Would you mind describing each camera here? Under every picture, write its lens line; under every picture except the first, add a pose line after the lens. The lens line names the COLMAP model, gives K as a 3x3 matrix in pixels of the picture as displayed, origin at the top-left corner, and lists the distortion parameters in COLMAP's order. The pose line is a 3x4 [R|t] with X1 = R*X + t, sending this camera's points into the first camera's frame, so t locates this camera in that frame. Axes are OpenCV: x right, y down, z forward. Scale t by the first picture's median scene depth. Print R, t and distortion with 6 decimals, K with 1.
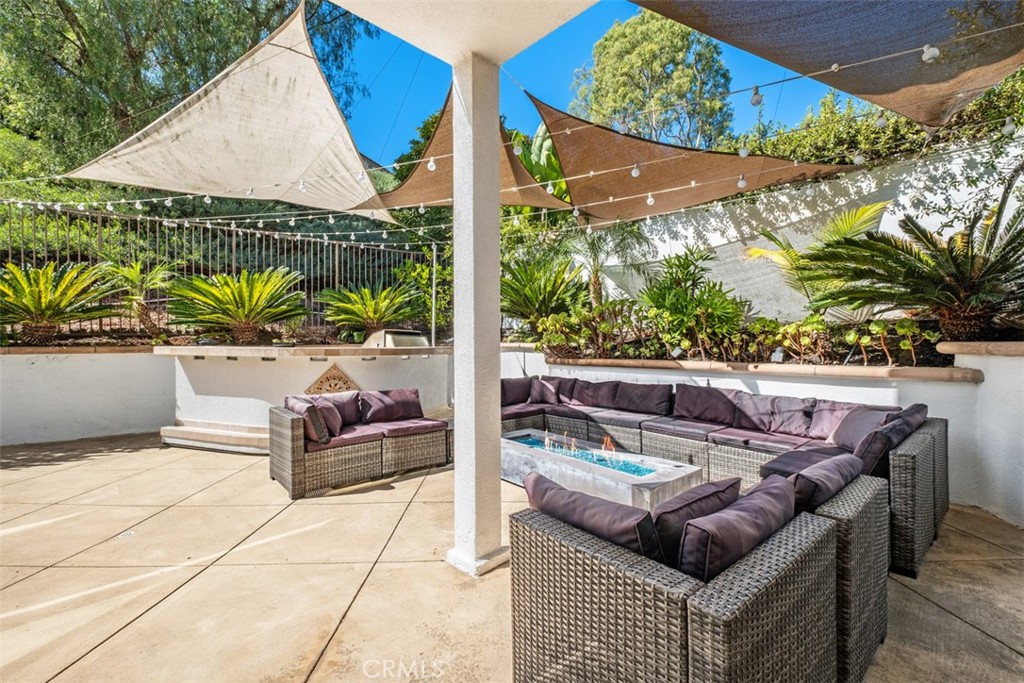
lens RADIAL K [[439.6, 0, 511.6], [0, 439.6, 344.7], [0, 0, 1]] dist [0.002038, -0.003717]
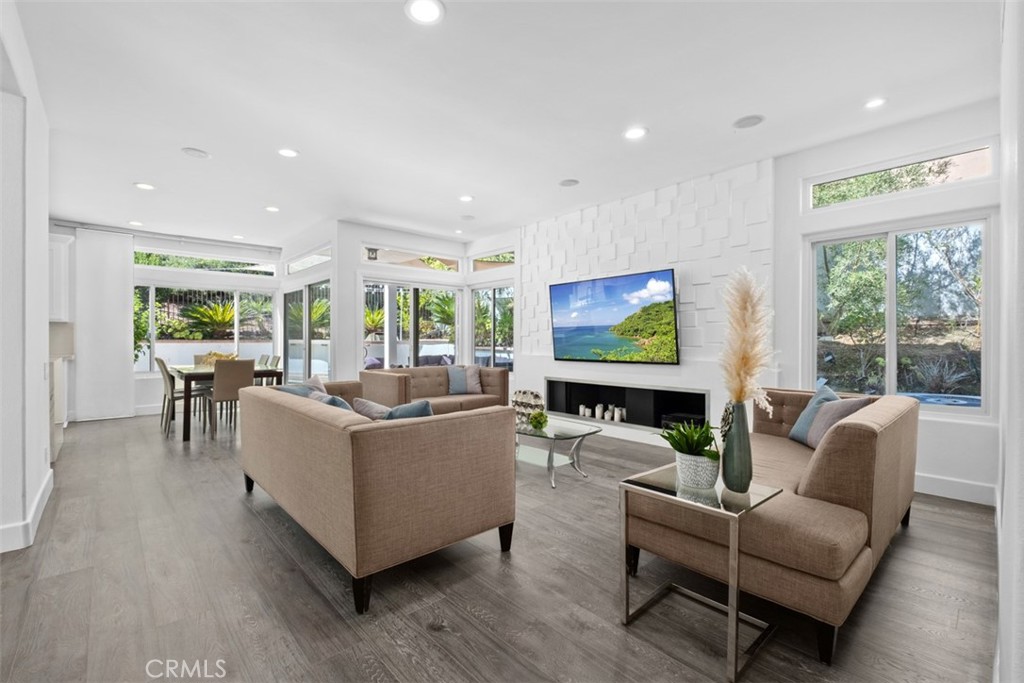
lens RADIAL K [[439.6, 0, 511.3], [0, 439.6, 338.5], [0, 0, 1]] dist [0.002038, -0.003717]
pose [[0.999648, 0.004226, -0.026173, 0.443984], [-0.004400, 0.999969, -0.006602, 0.005960], [0.026144, 0.006714, 0.999636, -1.163389]]
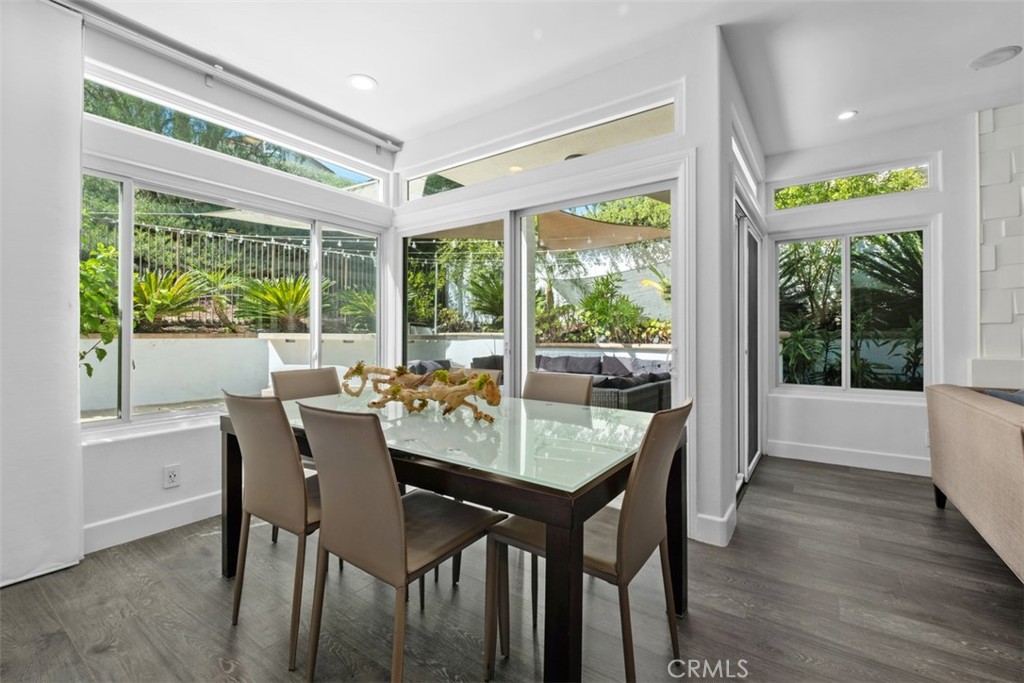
lens RADIAL K [[439.6, 0, 508.8], [0, 439.6, 328.3], [0, 0, 1]] dist [0.002038, -0.003717]
pose [[0.982759, 0.006618, 0.184774, -0.250965], [-0.003287, 0.999827, -0.018329, 0.010290], [-0.184864, 0.017405, 0.982610, -0.509979]]
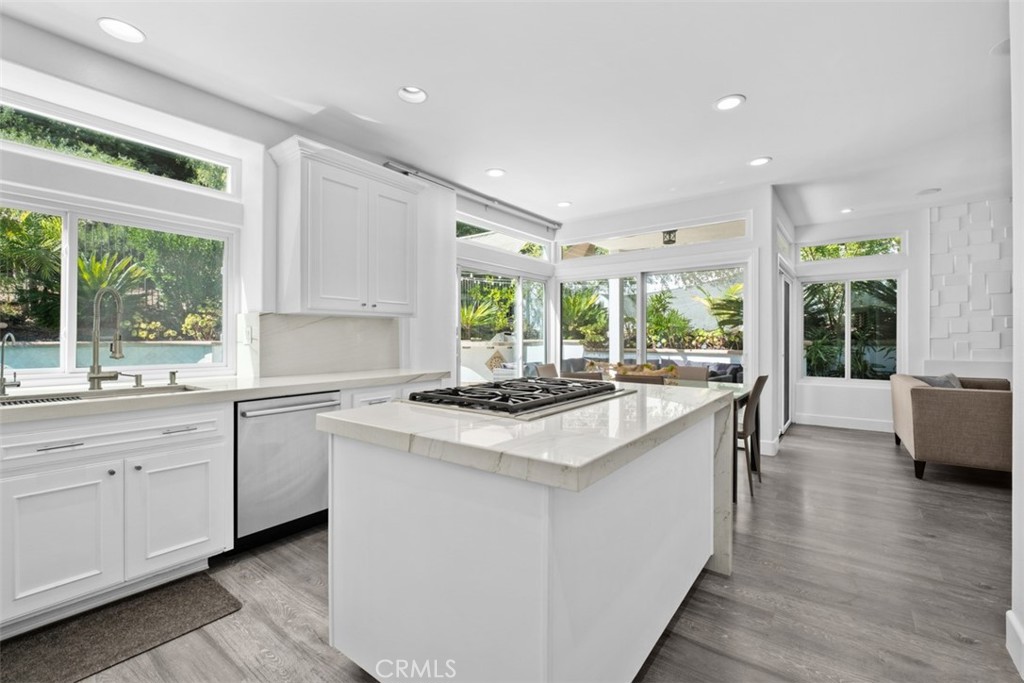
lens RADIAL K [[439.6, 0, 509.8], [0, 439.6, 336.0], [0, 0, 1]] dist [0.002038, -0.003717]
pose [[0.989285, 0.004396, 0.145931, -0.555603], [-0.003015, 0.999949, -0.009684, -0.001167], [-0.145967, 0.009140, 0.989247, -0.848588]]
